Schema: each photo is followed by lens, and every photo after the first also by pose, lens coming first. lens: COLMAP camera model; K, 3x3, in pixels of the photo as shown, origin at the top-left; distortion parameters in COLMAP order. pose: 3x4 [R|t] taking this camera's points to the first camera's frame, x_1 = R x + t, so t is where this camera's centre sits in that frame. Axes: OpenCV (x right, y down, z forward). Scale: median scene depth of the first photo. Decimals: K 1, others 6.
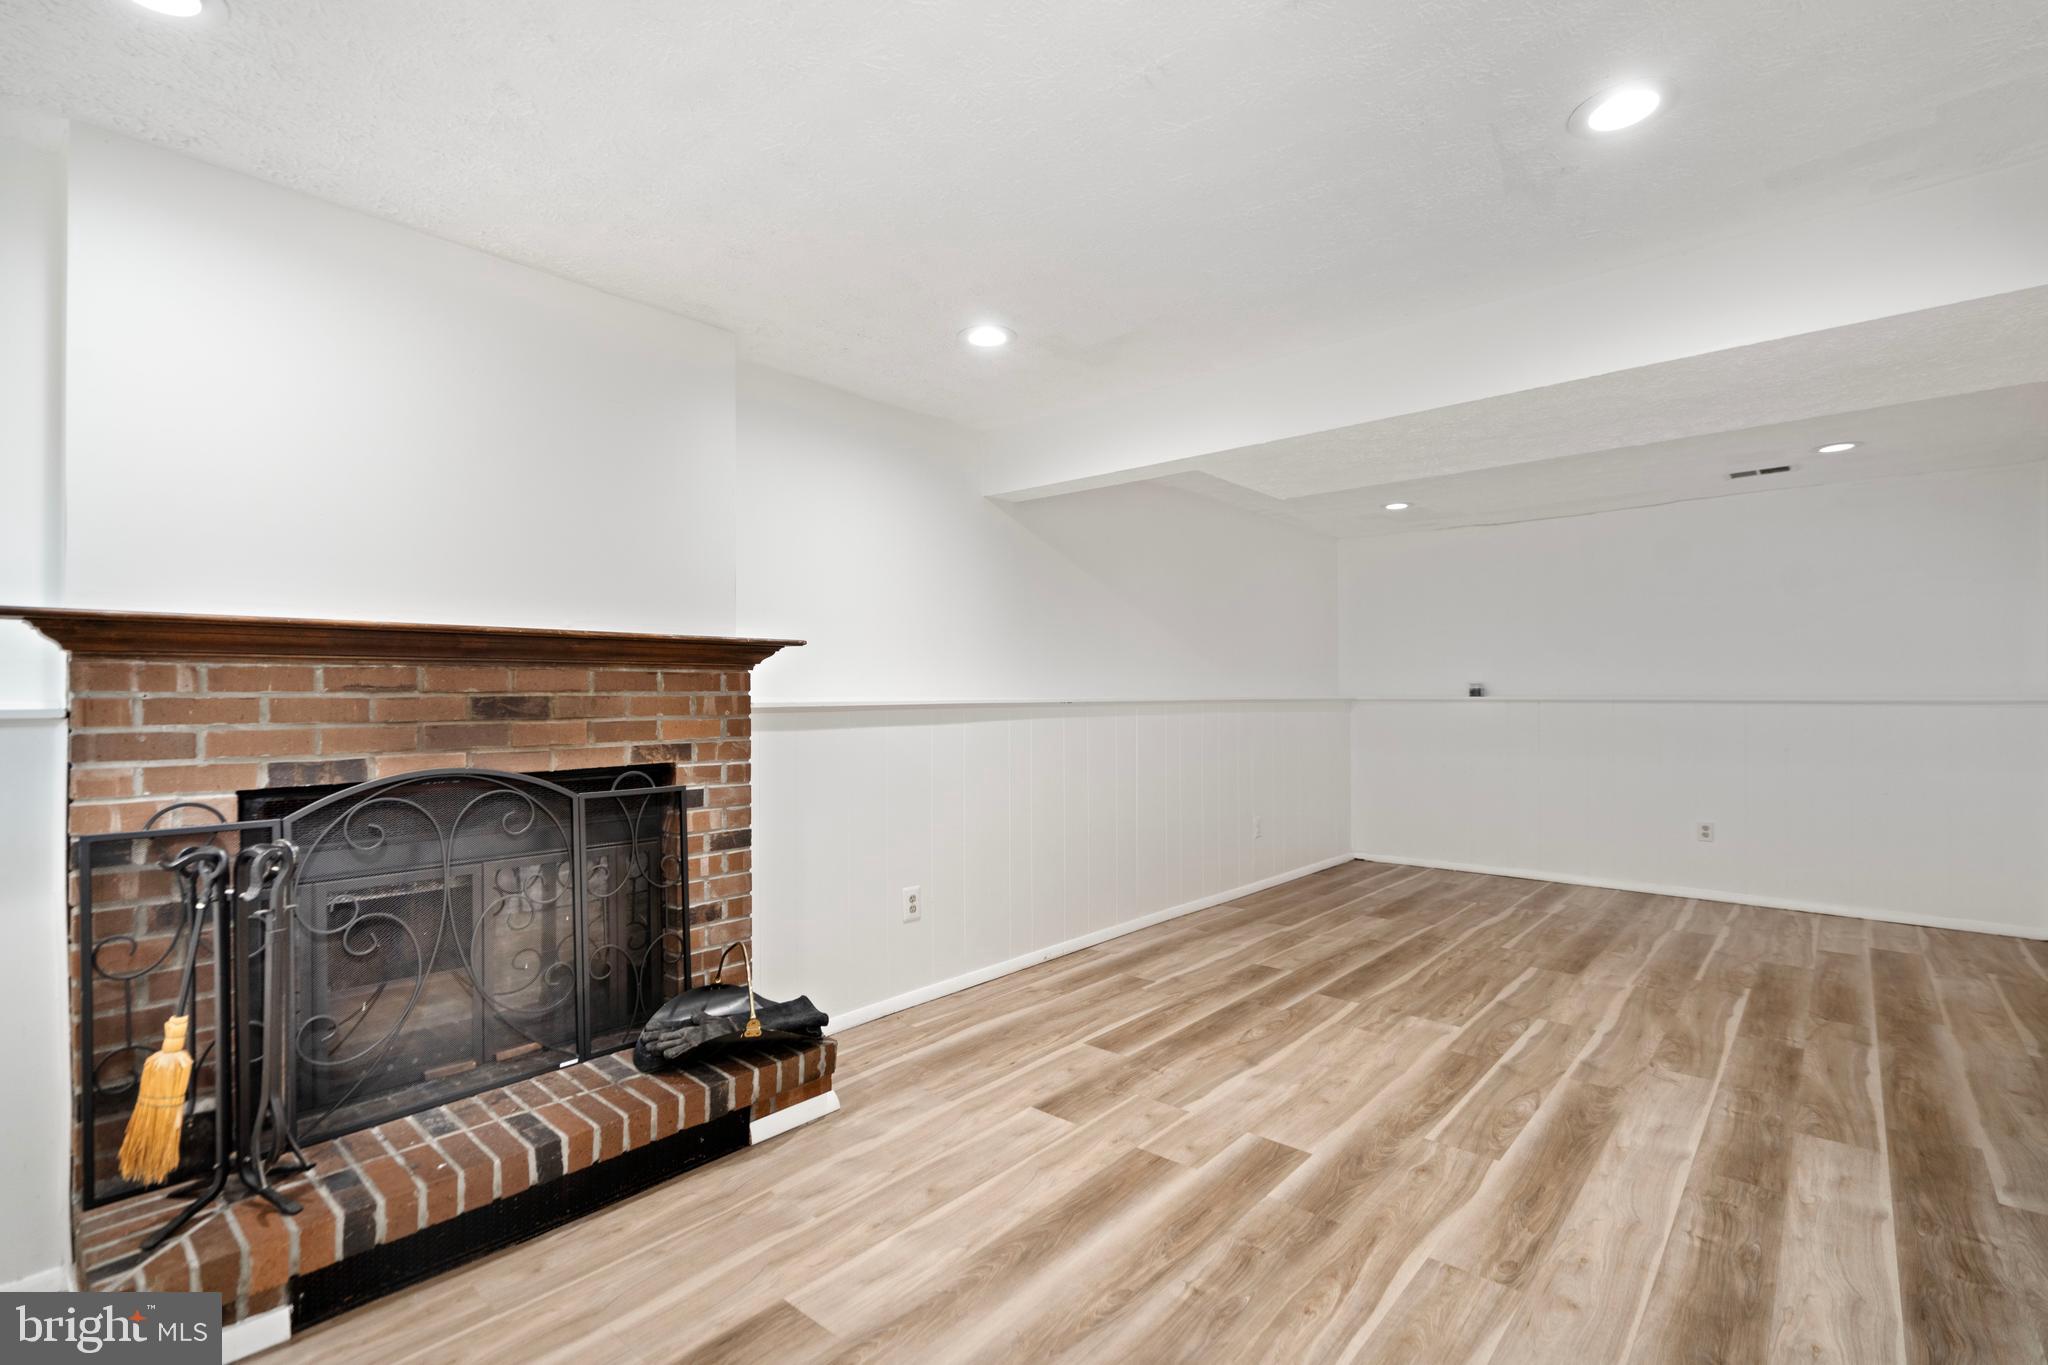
lens RADIAL K [[926.9, 0, 1032.2], [0, 926.9, 704.1], [0, 0, 1]] dist [-0.001418, 0.000012]
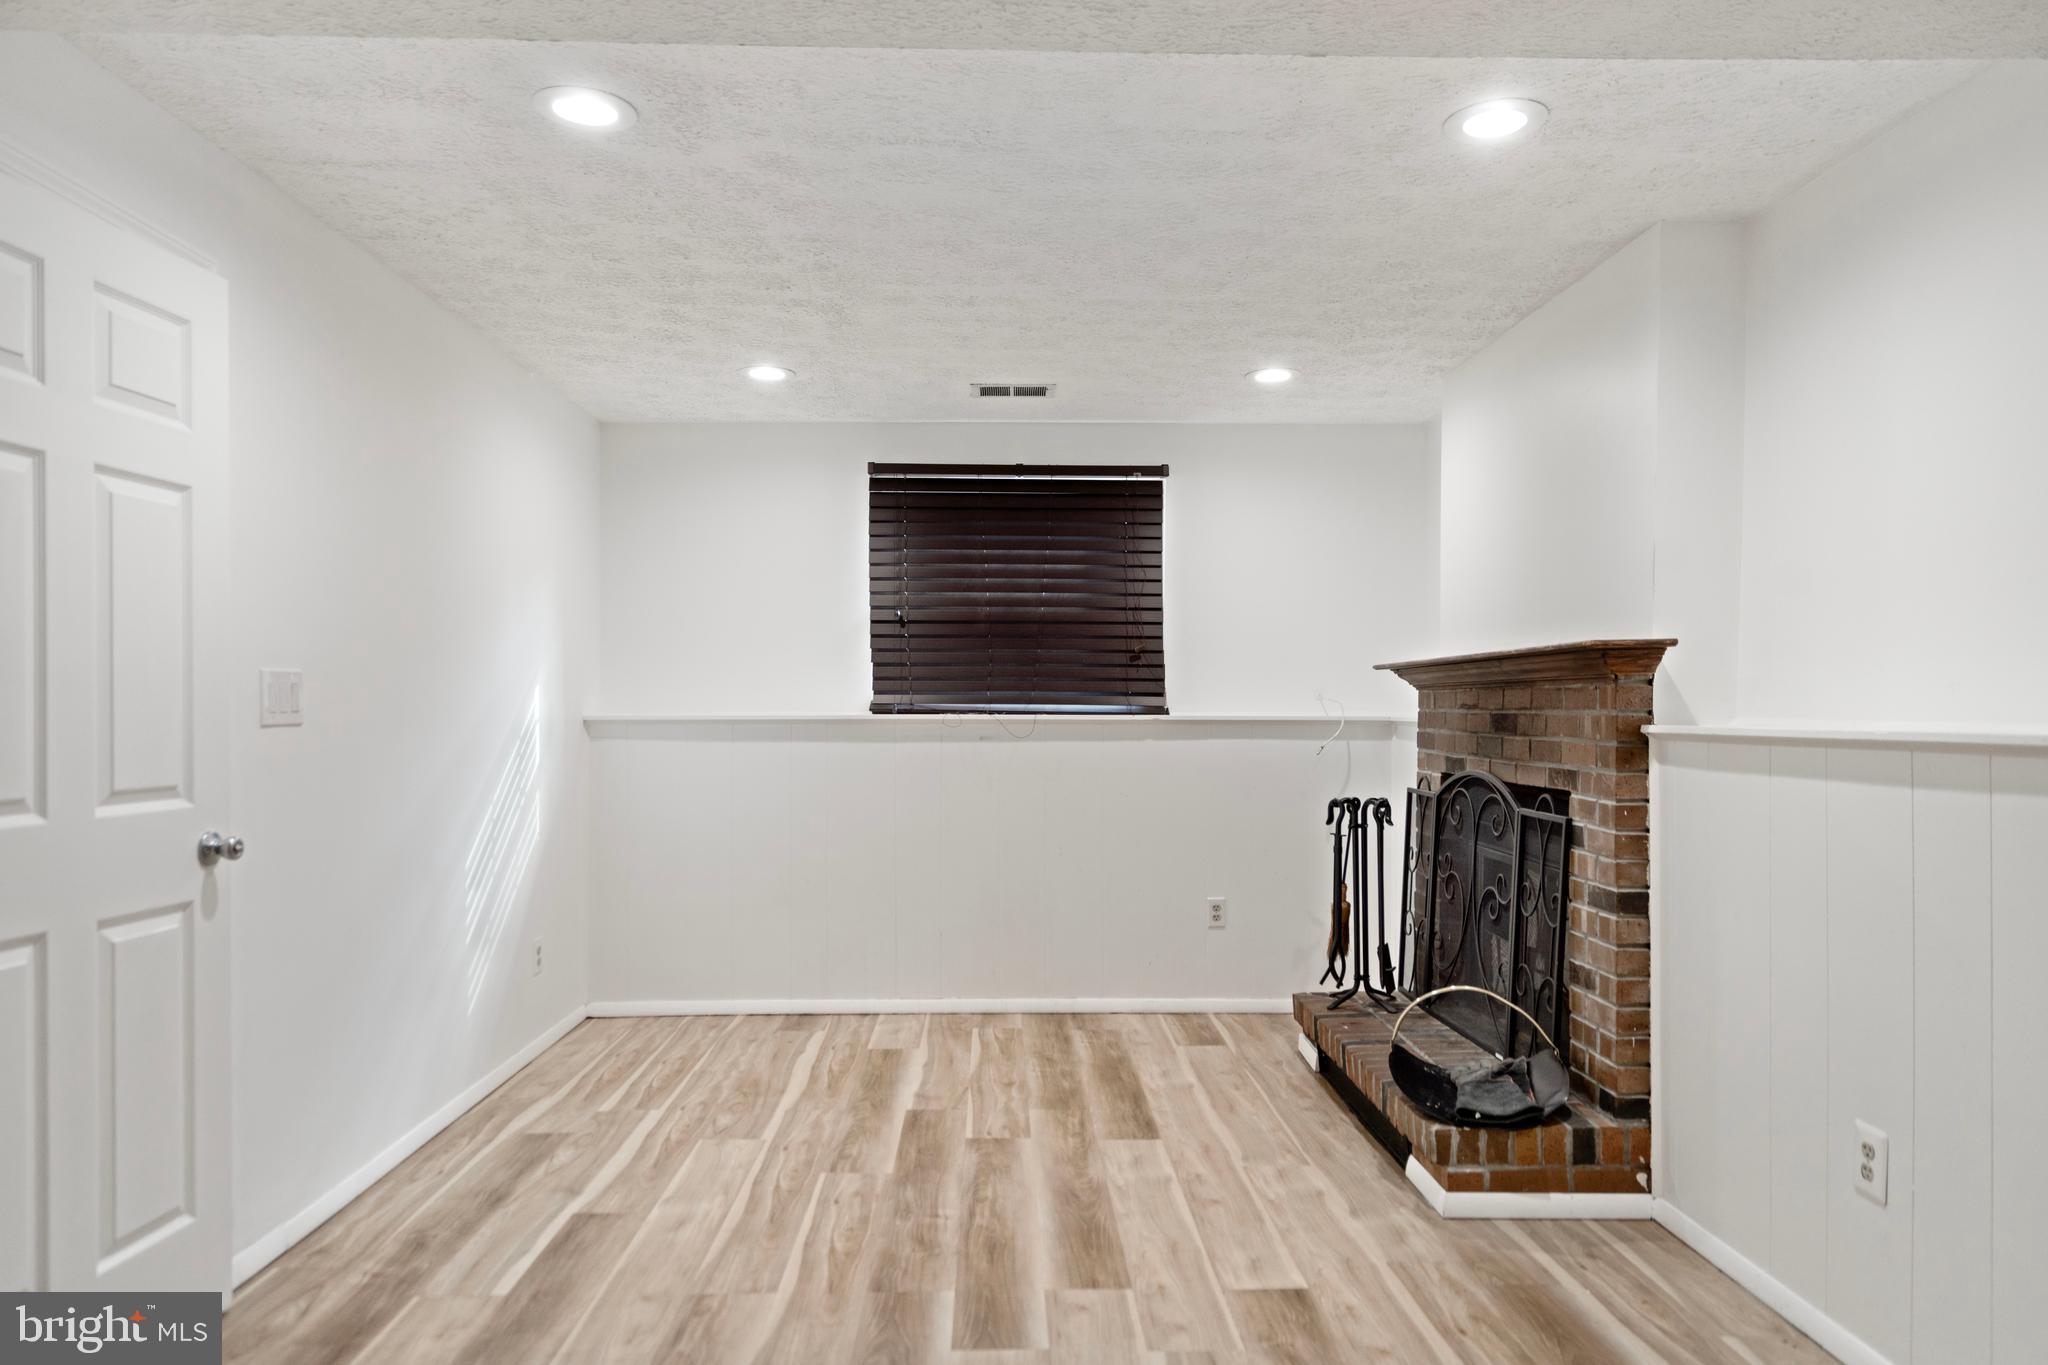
lens RADIAL K [[1340.2, 0, 1018.0], [0, 1340.2, 710.0], [0, 0, 1]] dist [0.004198, 0.001852]
pose [[-0.743262, 0.009410, -0.668935, 0.992911], [-0.001292, 0.999879, 0.015501, -0.037926], [0.669000, 0.012386, -0.743160, 1.863093]]
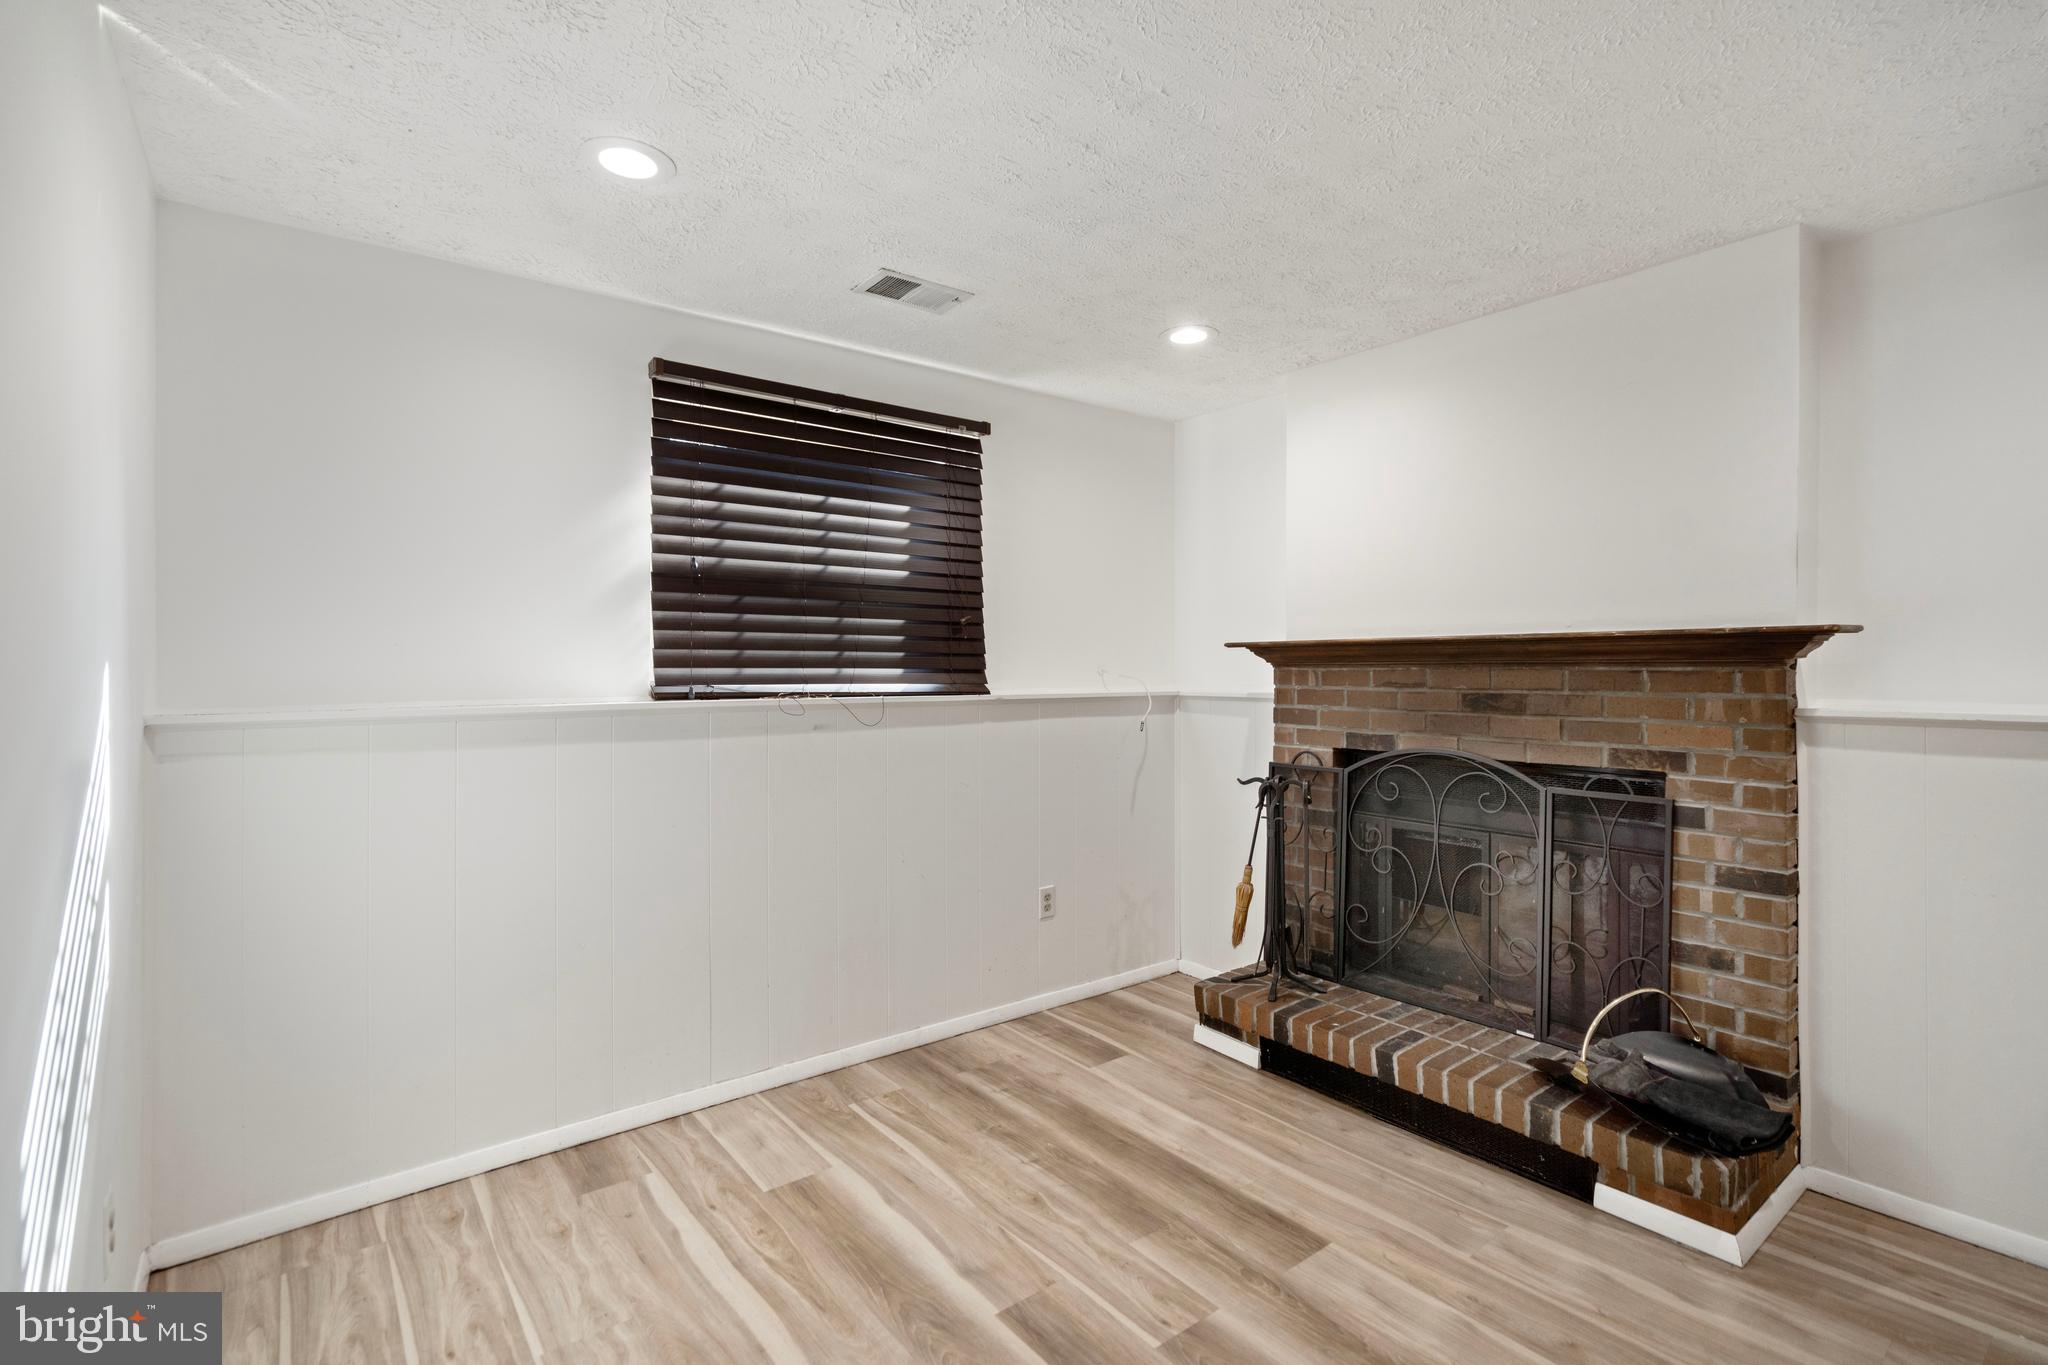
lens RADIAL K [[951.6, 0, 1023.6], [0, 951.6, 661.9], [0, 0, 1]] dist [-0.000791, 0.000220]
pose [[-0.187949, 0.005052, -0.982166, 0.731680], [-0.004338, 0.999973, 0.005973, -0.053183], [0.982169, 0.005383, -0.187922, 0.663631]]
